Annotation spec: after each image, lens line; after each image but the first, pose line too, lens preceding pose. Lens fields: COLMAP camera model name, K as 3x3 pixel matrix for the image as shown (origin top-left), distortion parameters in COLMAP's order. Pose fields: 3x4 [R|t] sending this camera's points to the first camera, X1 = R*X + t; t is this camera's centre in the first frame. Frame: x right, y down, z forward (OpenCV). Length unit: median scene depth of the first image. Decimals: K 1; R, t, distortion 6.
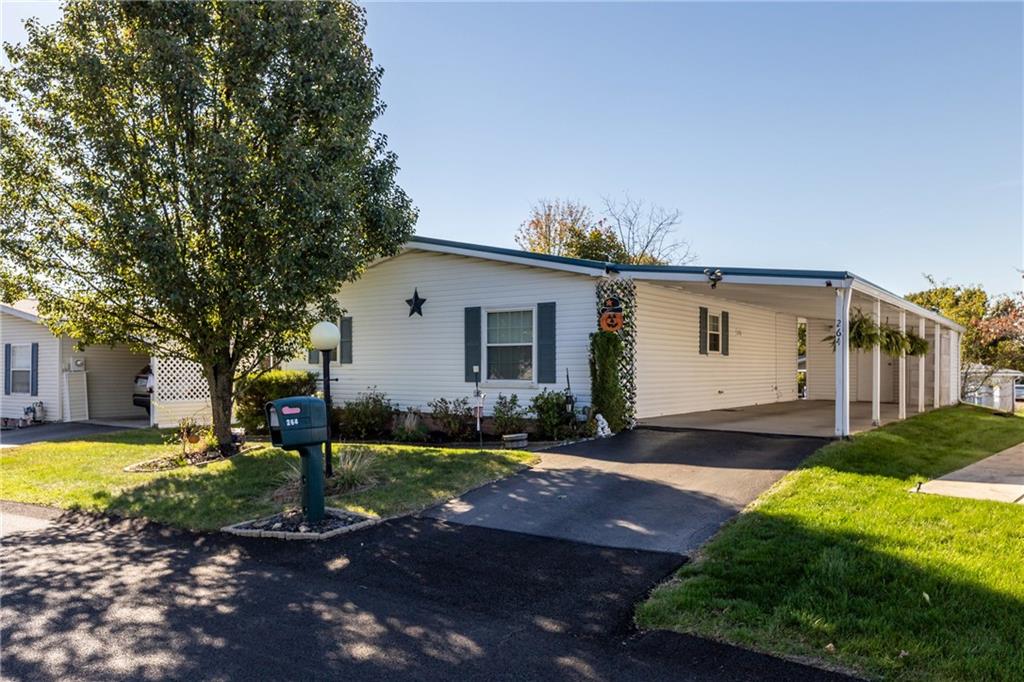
lens RADIAL K [[686.9, 0, 512.0], [0, 686.9, 341.0], [0, 0, 1]] dist [-0.005568, -0.003070]
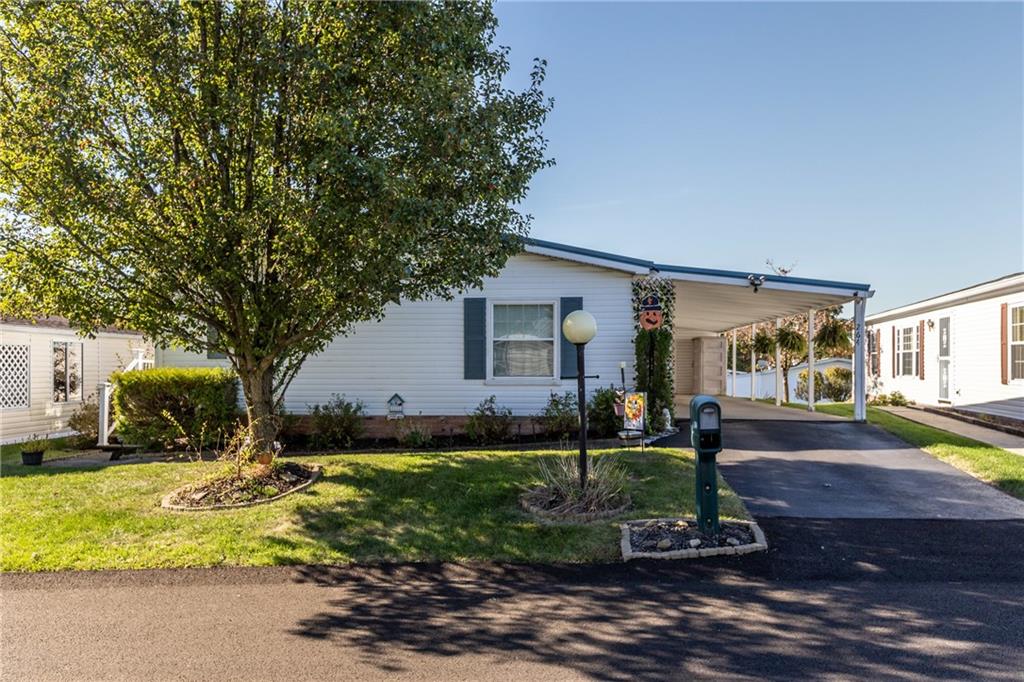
lens RADIAL K [[701.4, 0, 512.0], [0, 701.4, 341.0], [0, 0, 1]] dist [-0.003030, -0.001691]
pose [[0.875712, 0.016462, 0.482554, -1.040859], [-0.018917, 0.999821, 0.000222, 0.015517], [-0.482464, -0.009323, 0.875866, 0.344001]]
